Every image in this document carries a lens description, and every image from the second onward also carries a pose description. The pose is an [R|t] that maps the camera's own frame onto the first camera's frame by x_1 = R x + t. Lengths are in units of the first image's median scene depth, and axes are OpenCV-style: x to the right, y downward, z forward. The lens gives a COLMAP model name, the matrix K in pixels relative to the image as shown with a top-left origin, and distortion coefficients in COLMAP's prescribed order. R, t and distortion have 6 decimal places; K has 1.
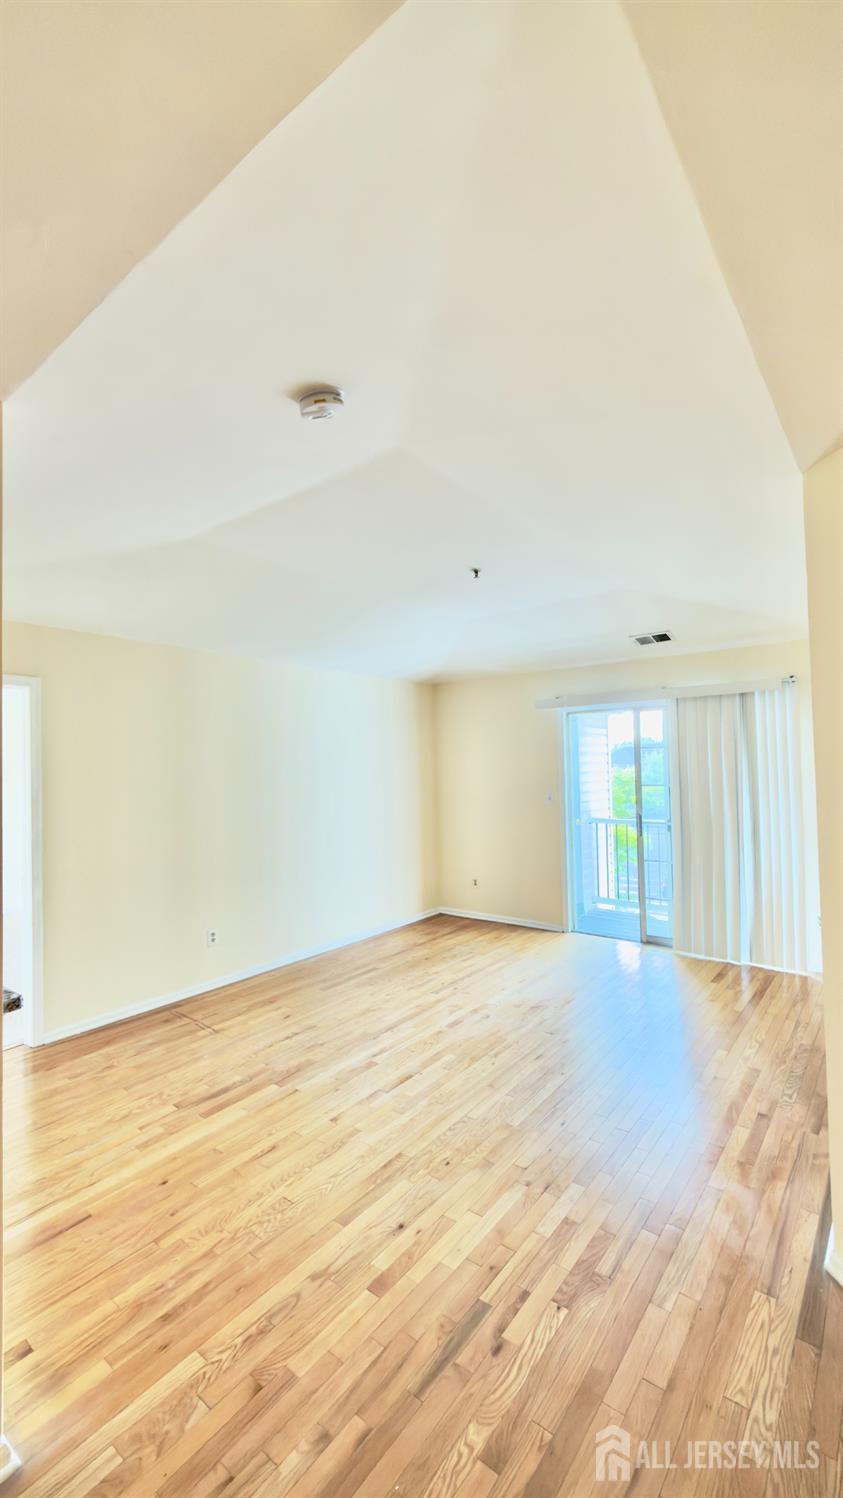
lens RADIAL K [[614.2, 0, 418.2], [0, 614.2, 748.8], [0, 0, 1]] dist [-0.004238, 0.001298]
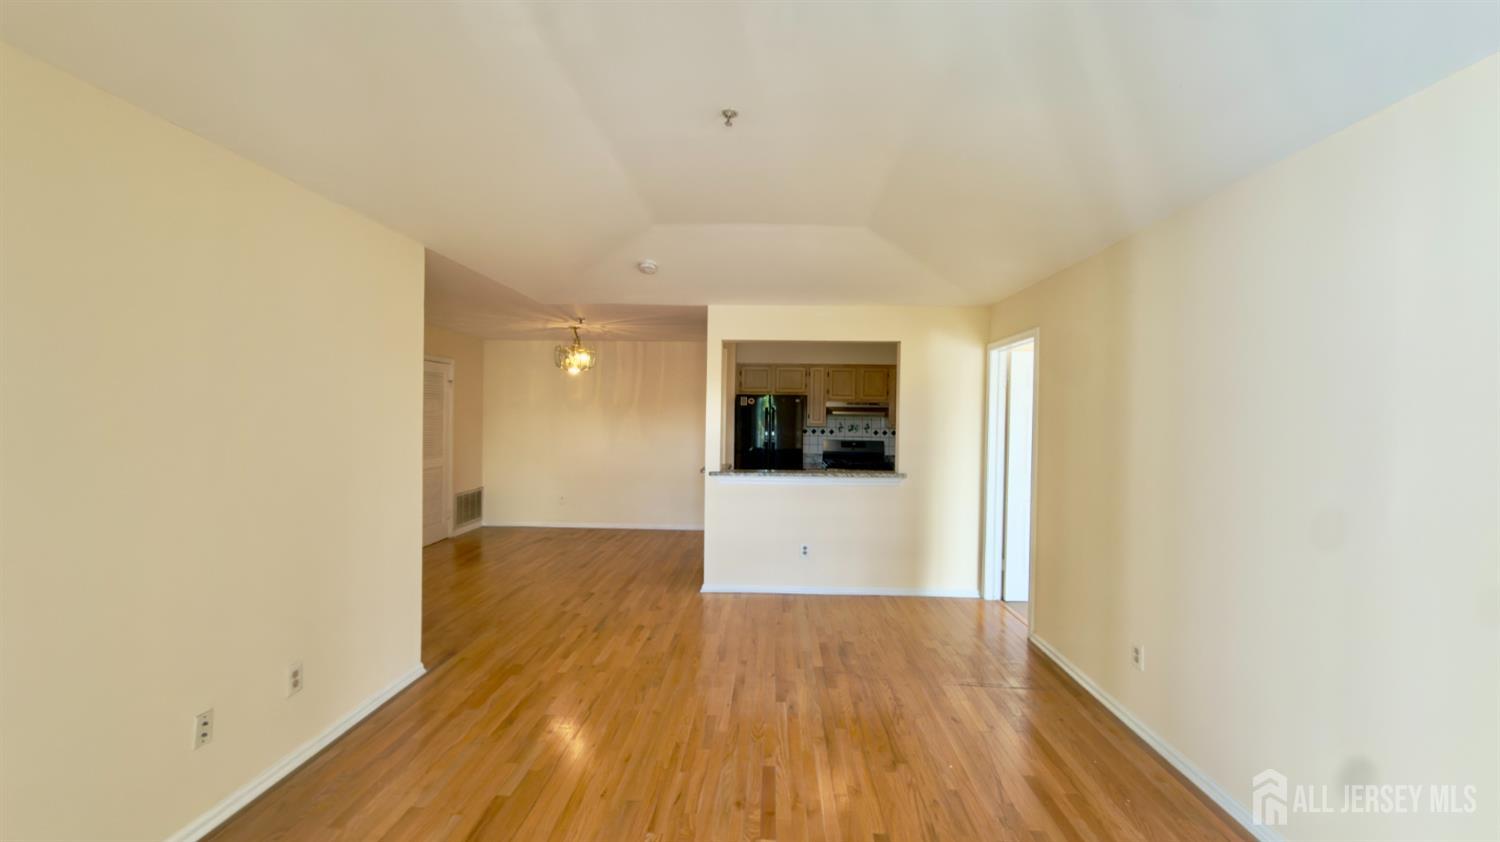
lens RADIAL K [[615.0, 0, 773.5], [0, 615.0, 414.8], [0, 0, 1]] dist [-0.004238, 0.001298]
pose [[-0.789727, 0.006215, -0.613427, 0.641647], [0.019683, 0.999691, -0.015212, 0.070229], [0.613143, -0.024087, -0.789605, 2.097967]]
